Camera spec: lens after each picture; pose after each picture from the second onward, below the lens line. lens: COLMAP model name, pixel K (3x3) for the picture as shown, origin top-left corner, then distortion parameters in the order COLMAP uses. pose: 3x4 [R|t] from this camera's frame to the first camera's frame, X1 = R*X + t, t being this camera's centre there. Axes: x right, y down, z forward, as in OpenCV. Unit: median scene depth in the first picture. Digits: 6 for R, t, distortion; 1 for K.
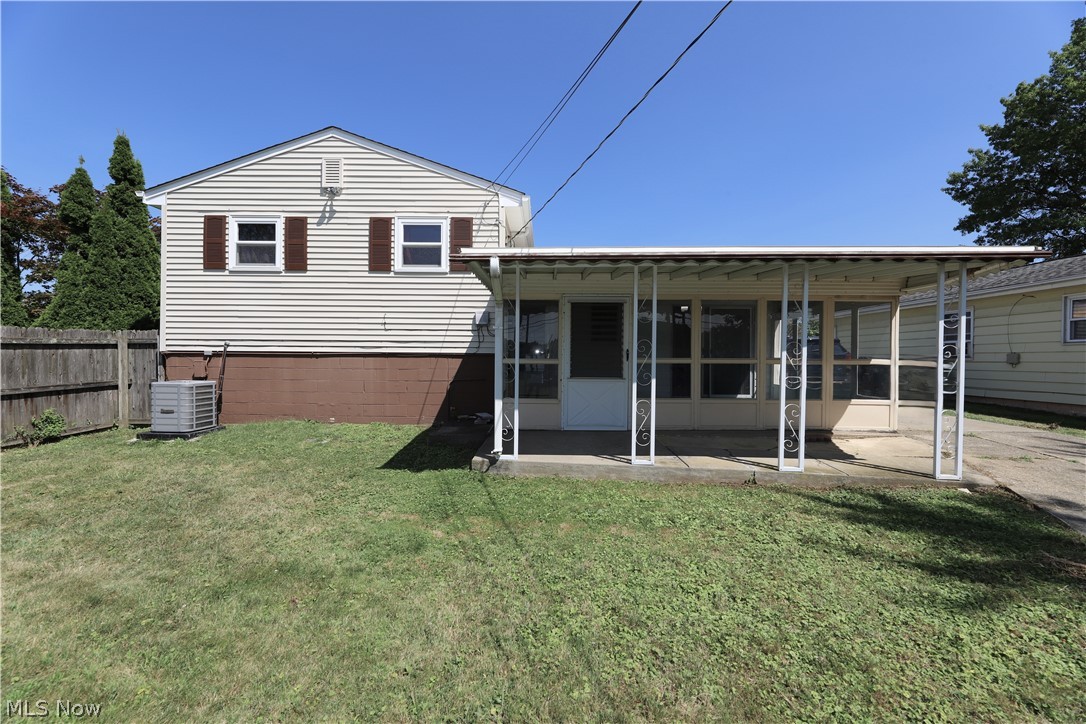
lens RADIAL K [[440.1, 0, 546.1], [0, 440.1, 364.7], [0, 0, 1]] dist [0.000163, -0.001377]
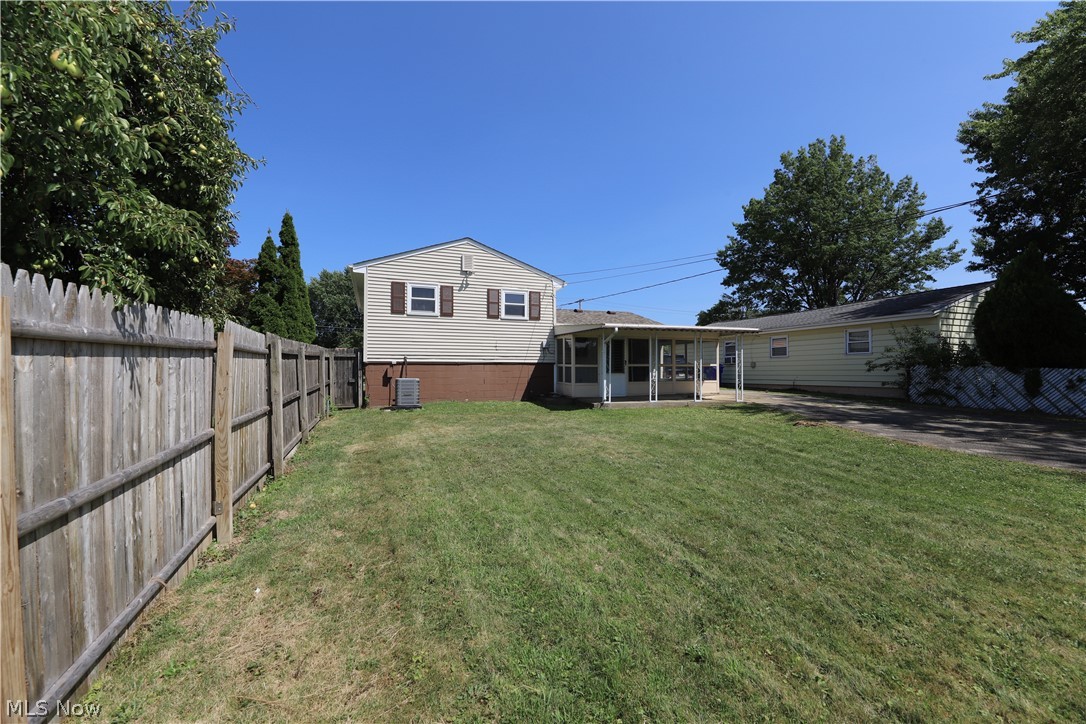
lens RADIAL K [[440.1, 0, 542.0], [0, 440.1, 369.9], [0, 0, 1]] dist [0.000163, -0.001377]
pose [[0.930119, -0.008777, 0.367154, -0.862331], [0.014835, 0.999796, -0.013681, 0.033075], [-0.366959, 0.018172, 0.930059, -0.780472]]
